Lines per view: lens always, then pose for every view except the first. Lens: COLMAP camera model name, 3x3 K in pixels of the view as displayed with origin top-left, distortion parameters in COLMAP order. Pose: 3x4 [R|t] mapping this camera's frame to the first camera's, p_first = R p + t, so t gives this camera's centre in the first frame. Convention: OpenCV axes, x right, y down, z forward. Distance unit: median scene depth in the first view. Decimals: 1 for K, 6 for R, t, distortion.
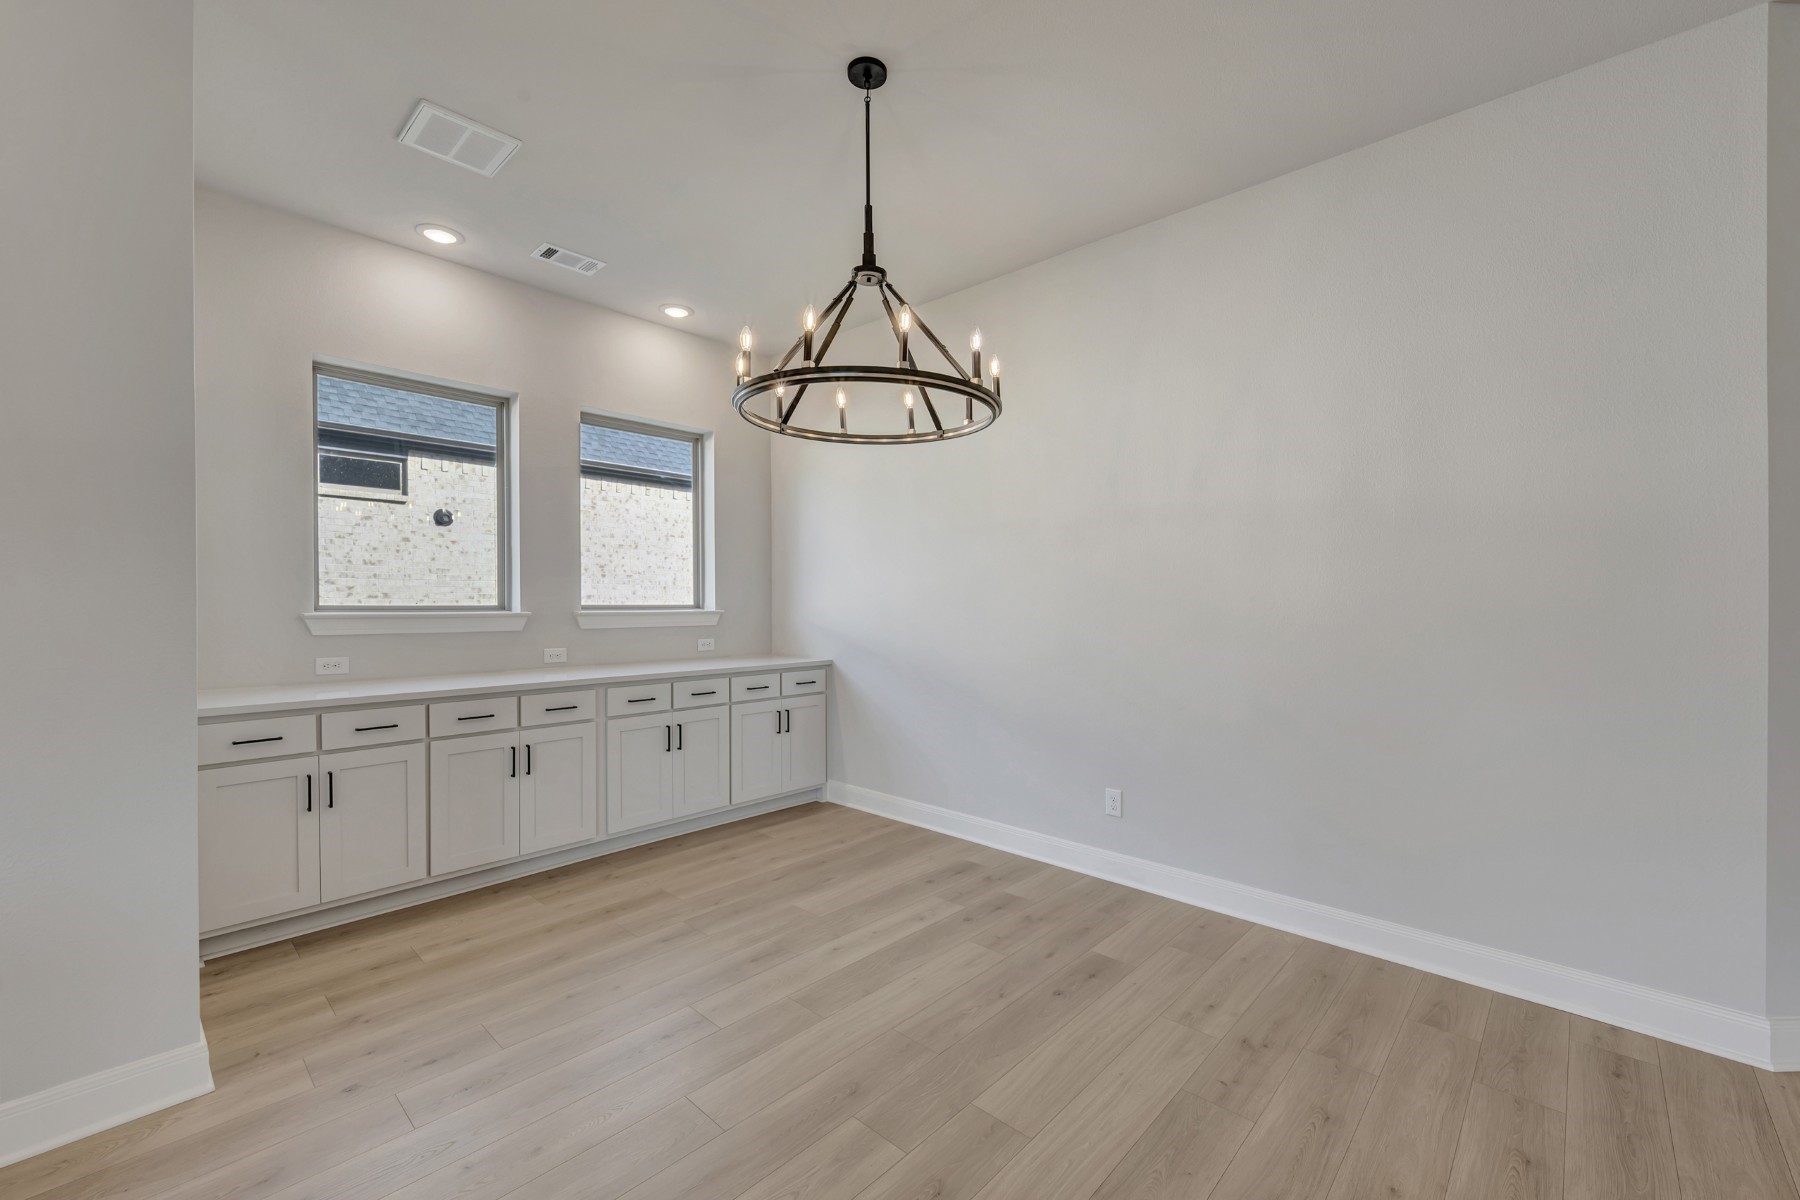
lens RADIAL K [[741.0, 0, 906.2], [0, 741.0, 607.3], [0, 0, 1]] dist [0.004584, 0.000122]
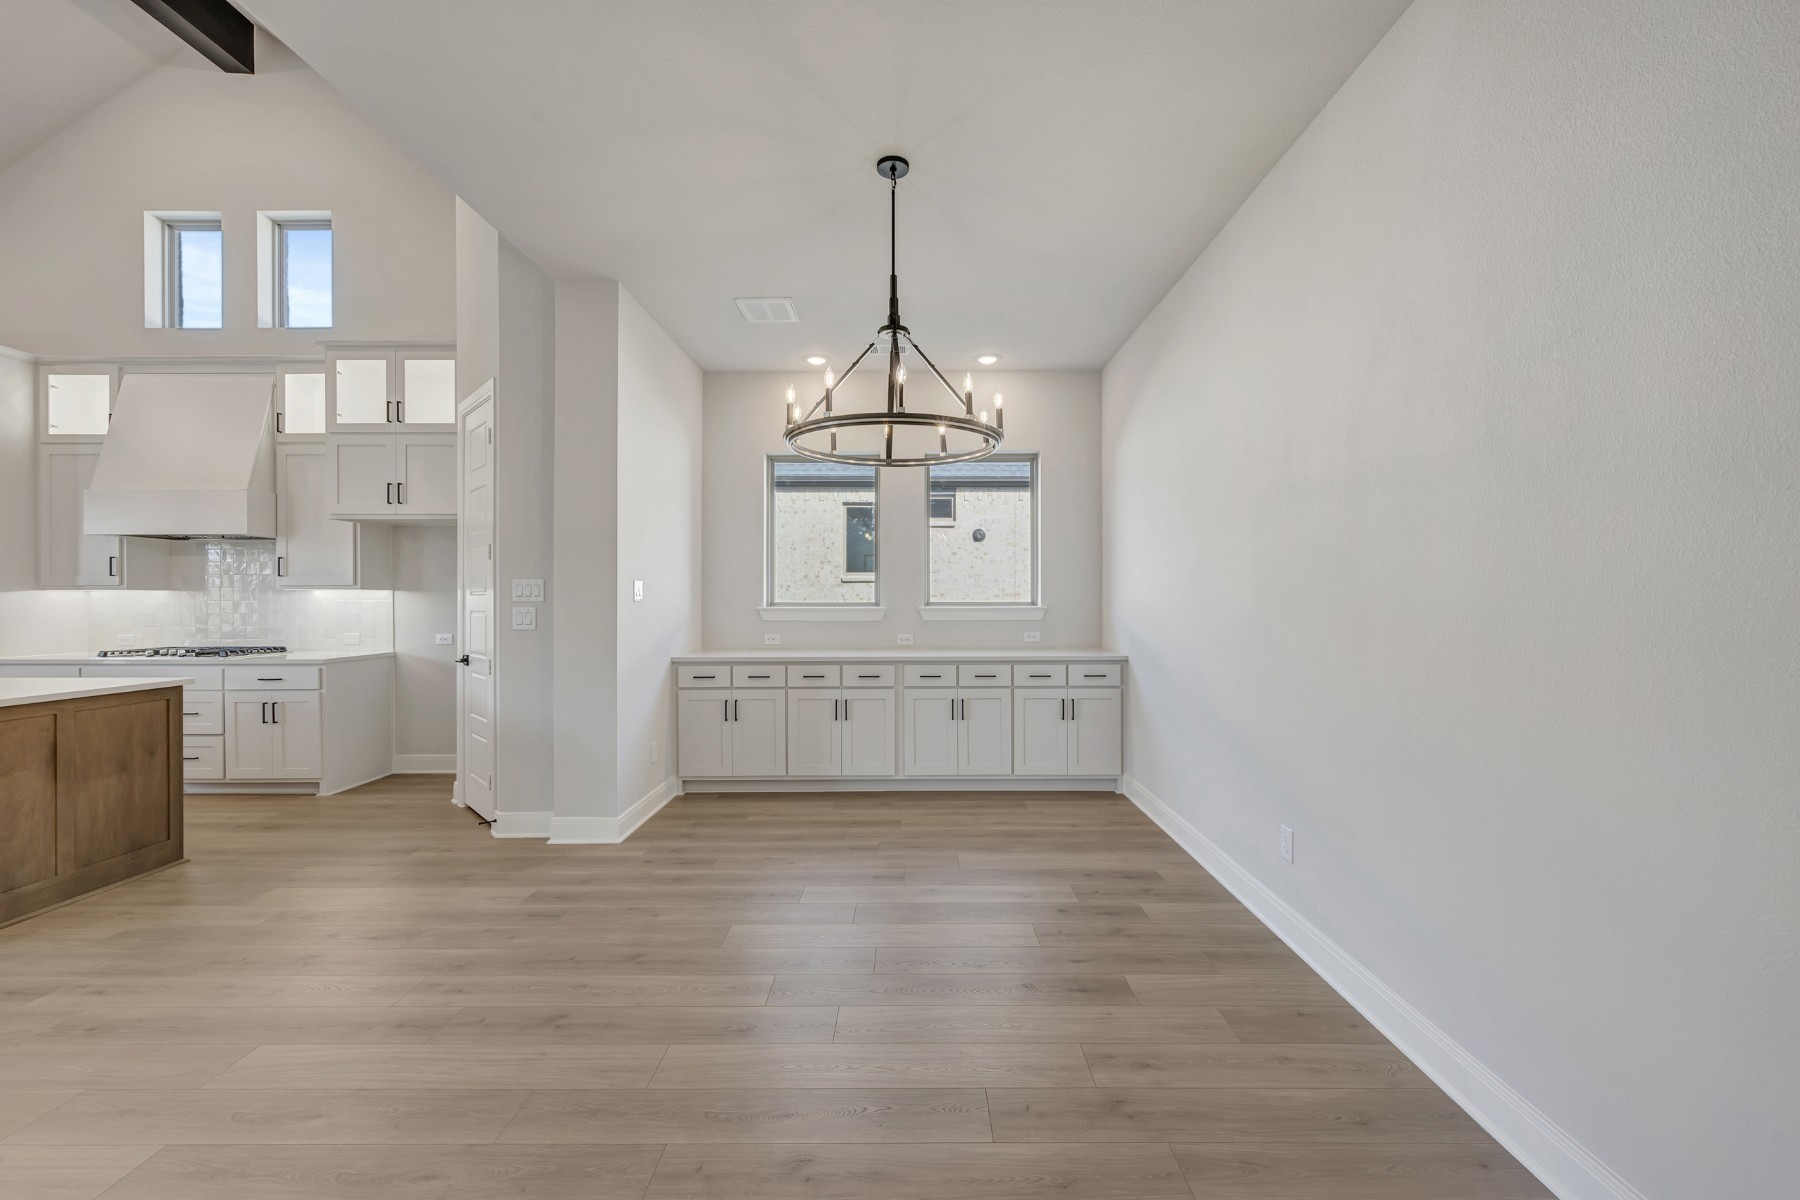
lens RADIAL K [[708.3, 0, 905.8], [0, 708.3, 603.0], [0, 0, 1]] dist [0.001546, 0.000047]
pose [[0.674073, 0.001797, -0.738663, 0.540780], [-0.002809, 0.999996, -0.000130, -0.001416], [0.738660, 0.002162, 0.674075, 0.150968]]
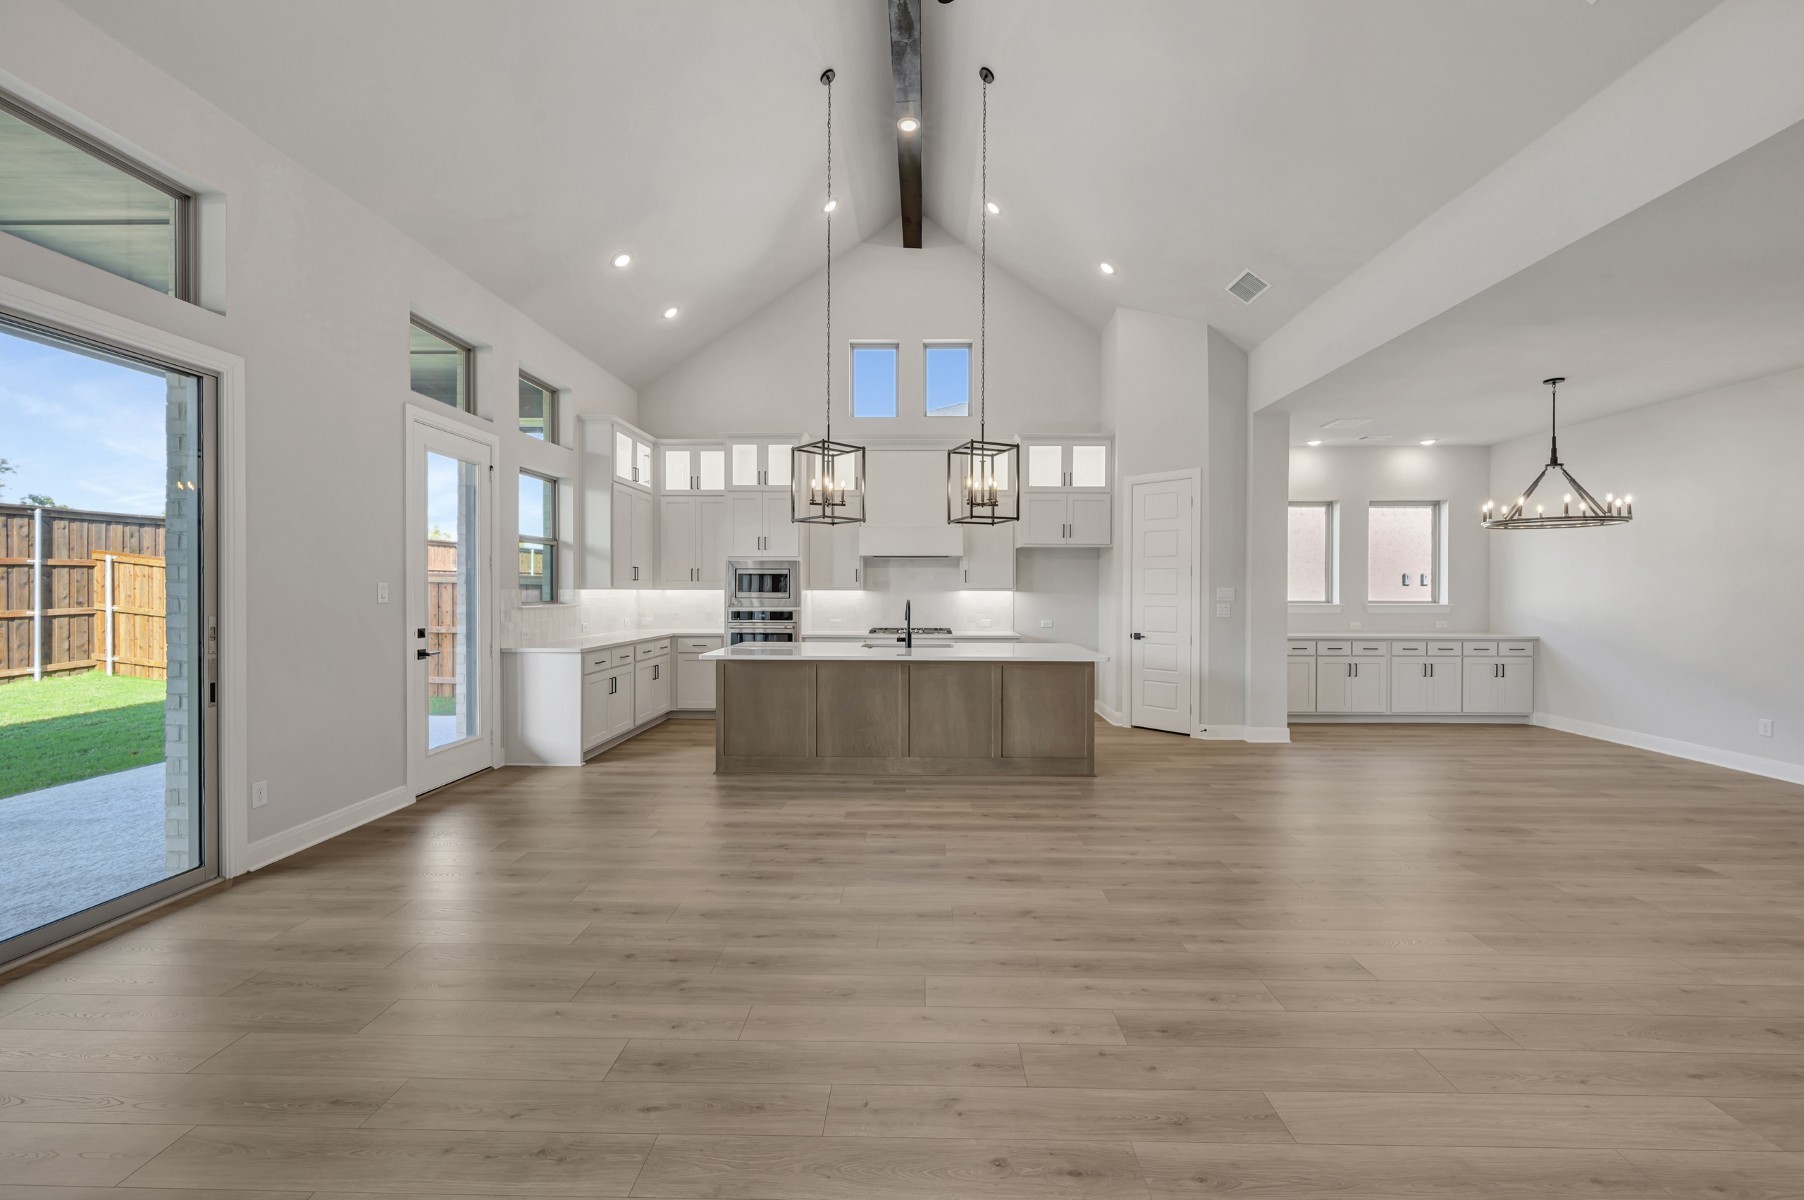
lens RADIAL K [[720.7, 0, 900.5], [0, 720.7, 602.7], [0, 0, 1]] dist [0.000138, 0.000280]
pose [[0.664664, 0.011840, -0.747048, 0.190400], [-0.006932, 0.999929, 0.009681, -0.009799], [0.747110, -0.001256, 0.664699, -1.388461]]
